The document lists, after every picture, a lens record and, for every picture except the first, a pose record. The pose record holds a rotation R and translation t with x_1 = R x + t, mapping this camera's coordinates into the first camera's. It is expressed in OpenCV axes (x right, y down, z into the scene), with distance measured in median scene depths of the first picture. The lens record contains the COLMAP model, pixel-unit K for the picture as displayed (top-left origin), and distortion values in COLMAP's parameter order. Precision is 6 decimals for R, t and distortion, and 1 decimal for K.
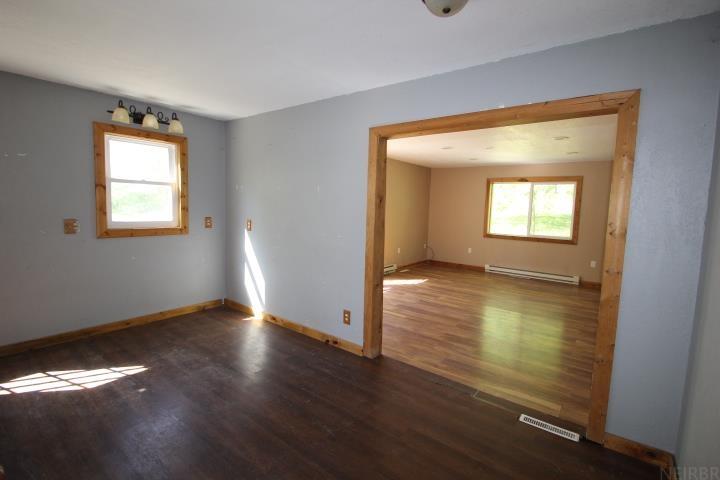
lens RADIAL K [[336.7, 0, 361.4], [0, 336.7, 233.9], [0, 0, 1]] dist [0.021116, -0.019384]
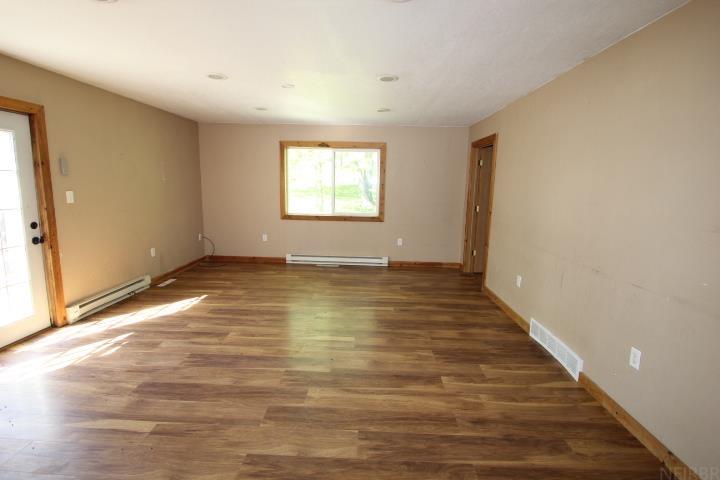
lens RADIAL K [[336.7, 0, 361.4], [0, 336.7, 233.9], [0, 0, 1]] dist [0.021116, -0.019384]
pose [[0.814939, -0.101303, 0.570624, 0.076720], [0.054398, 0.993628, 0.098710, -0.025152], [-0.576988, -0.049402, 0.815257, 0.293390]]
